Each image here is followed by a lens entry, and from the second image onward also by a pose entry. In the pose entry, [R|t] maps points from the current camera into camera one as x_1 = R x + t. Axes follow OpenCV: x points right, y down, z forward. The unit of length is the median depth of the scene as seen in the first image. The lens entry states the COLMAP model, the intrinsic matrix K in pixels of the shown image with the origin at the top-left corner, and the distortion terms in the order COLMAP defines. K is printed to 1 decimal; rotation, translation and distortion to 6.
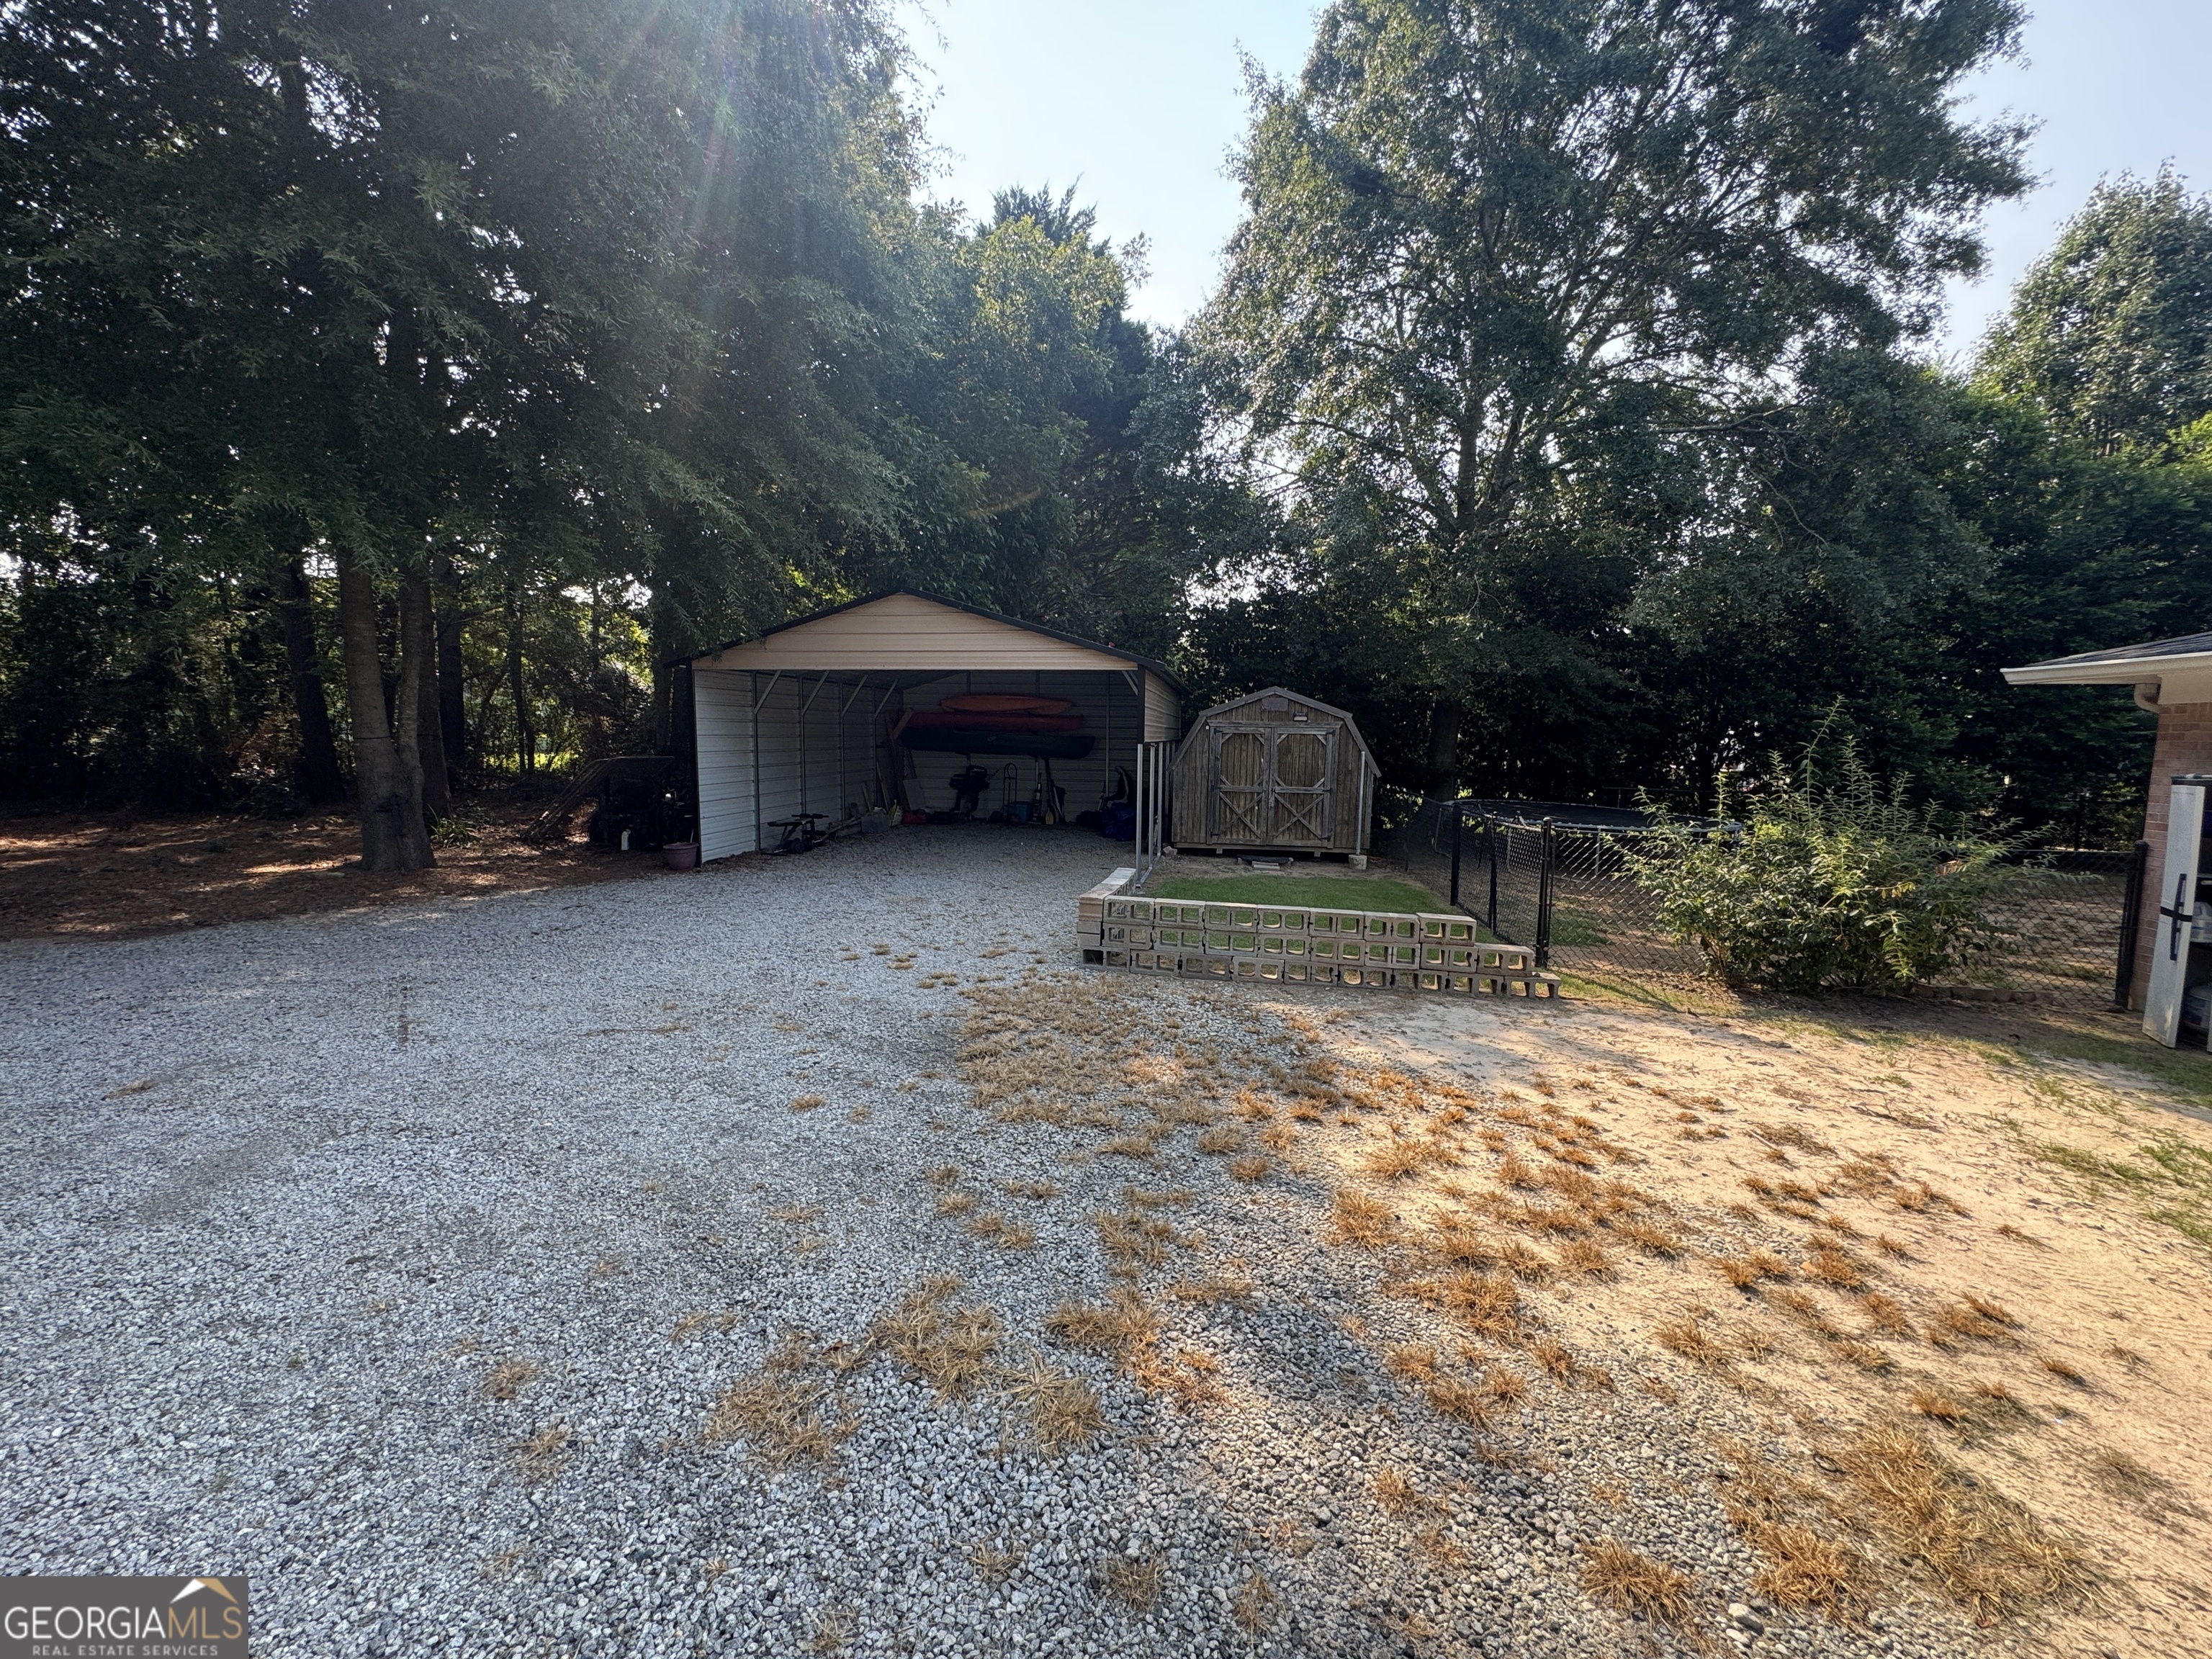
lens RADIAL K [[884.2, 0, 1105.7], [0, 884.2, 832.9], [0, 0, 1]] dist [-0.002181, 0.000230]
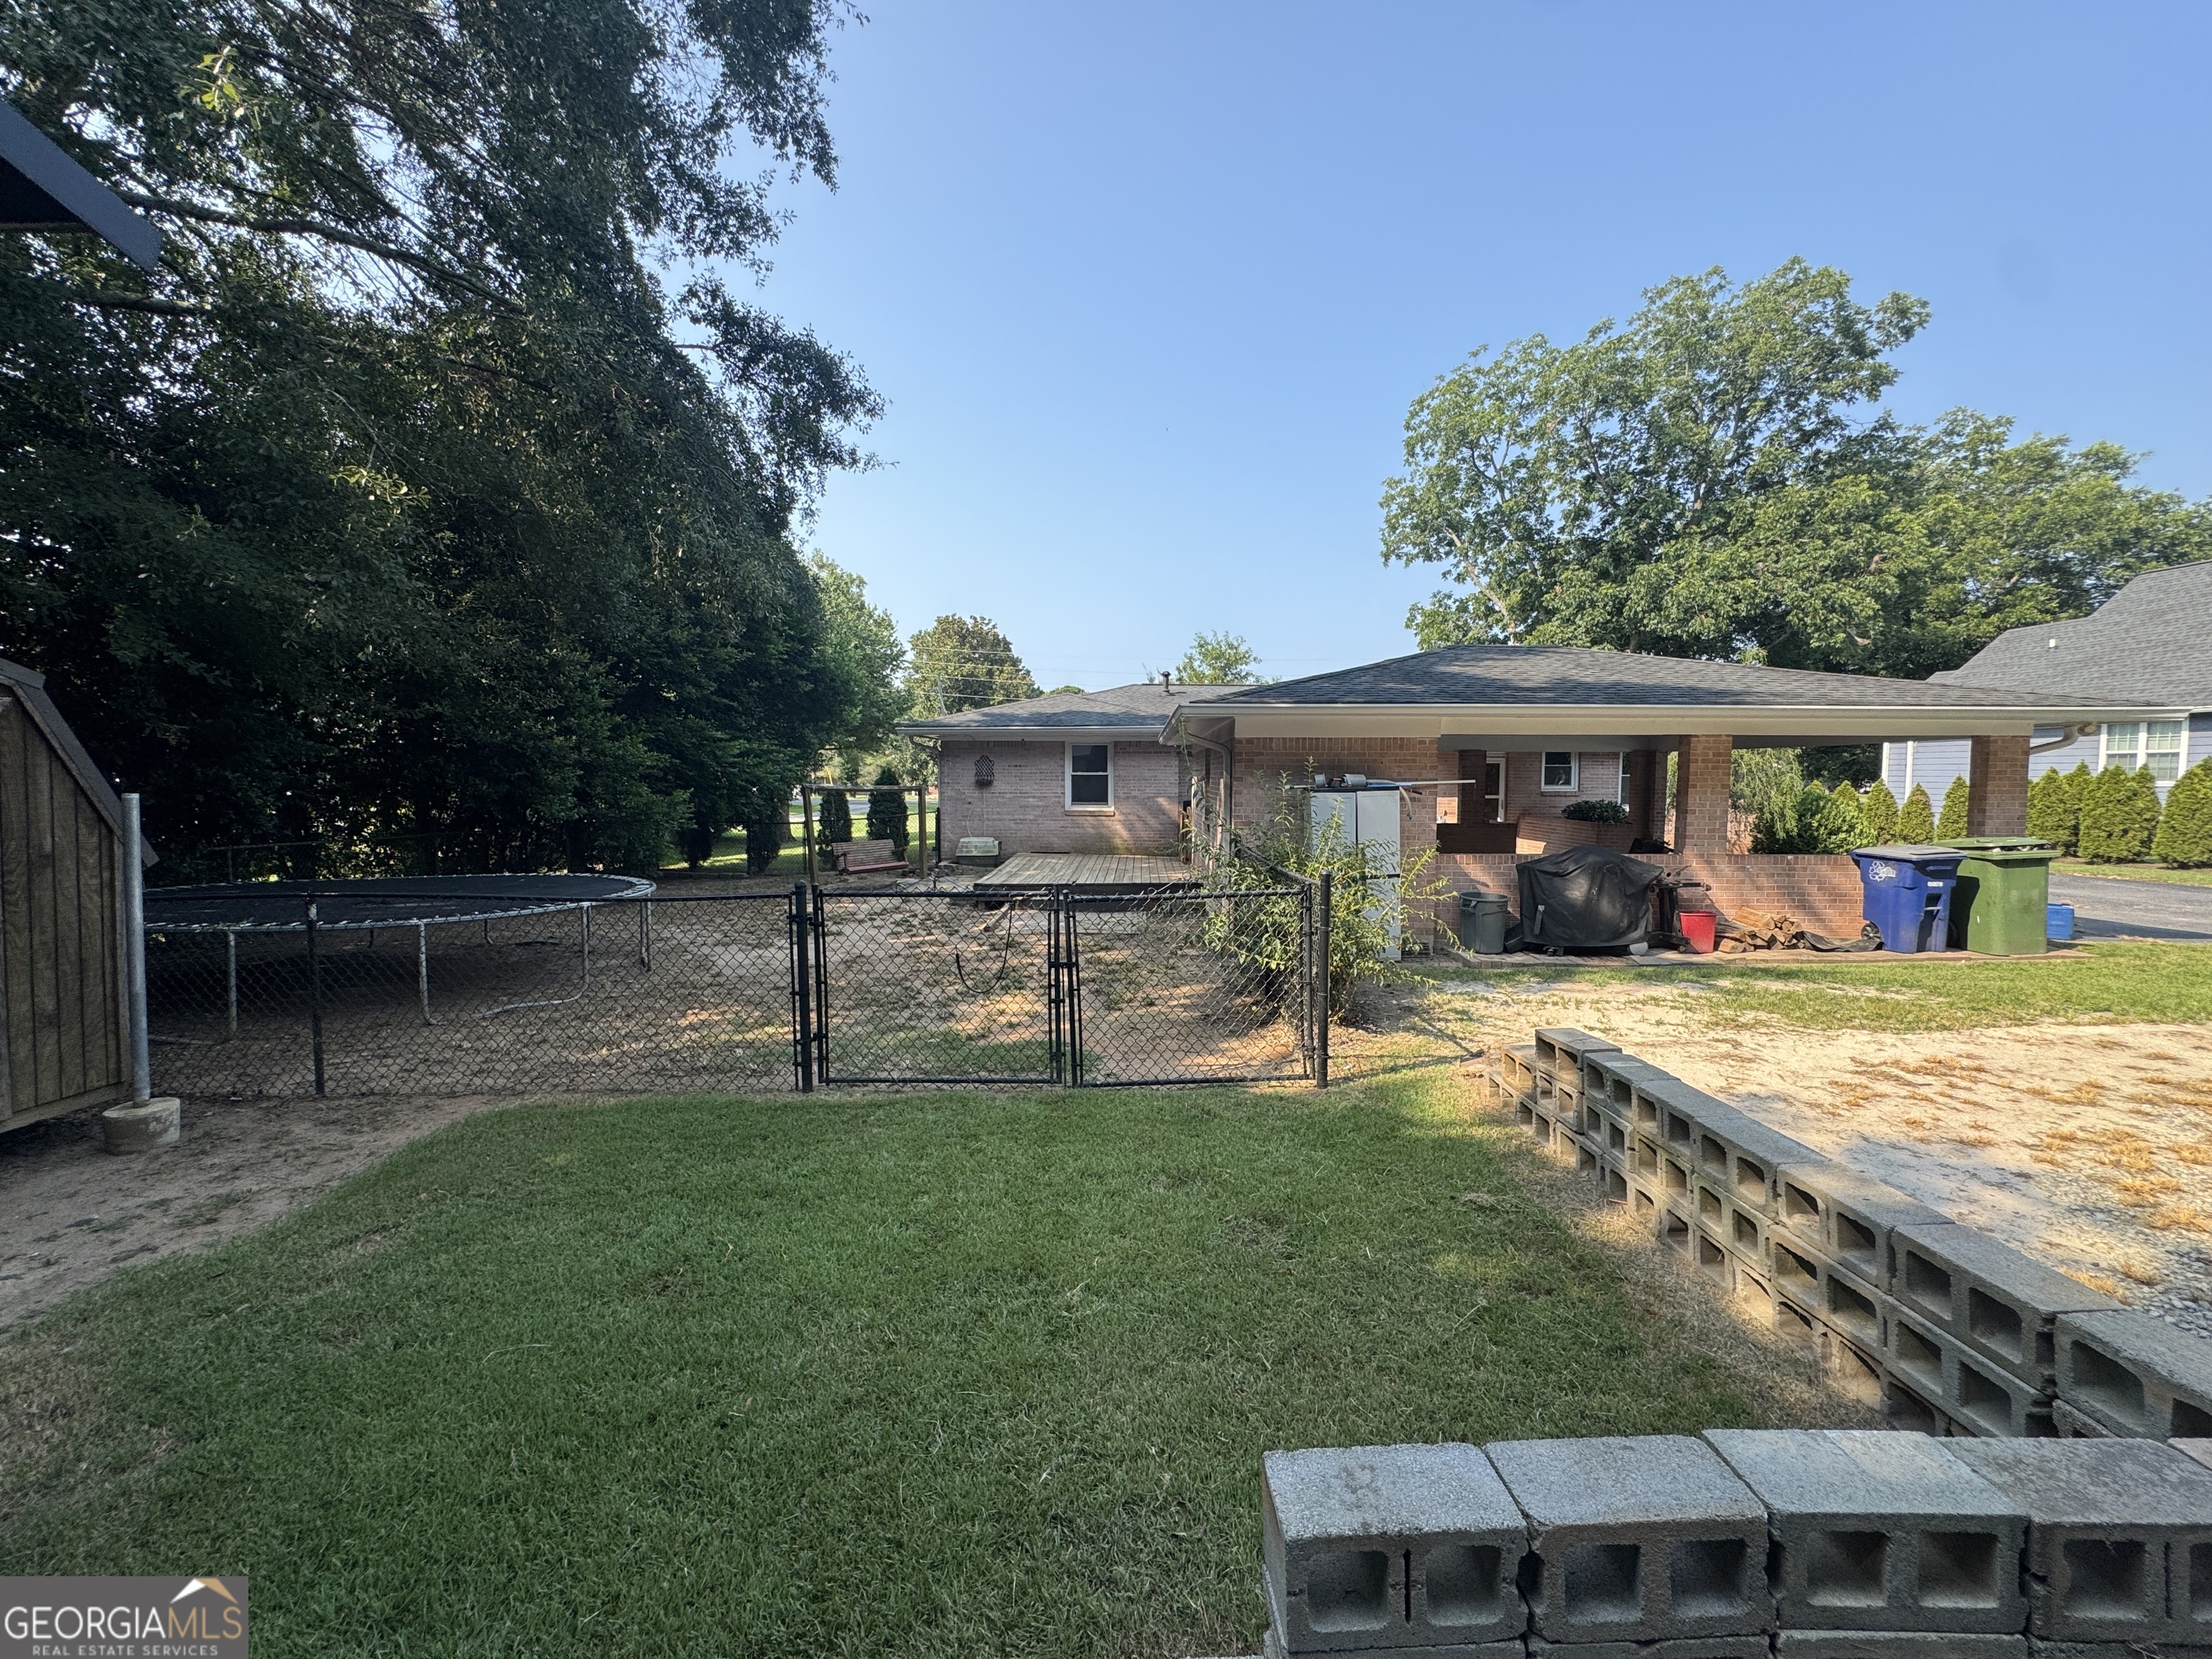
lens RADIAL K [[884.2, 0, 1106.7], [0, 884.2, 830.7], [0, 0, 1]] dist [-0.002181, 0.000230]
pose [[-0.176207, -0.042437, 0.983438, -0.167551], [0.093178, 0.993865, 0.059582, -0.128992], [-0.979933, 0.102134, -0.171171, 1.837084]]
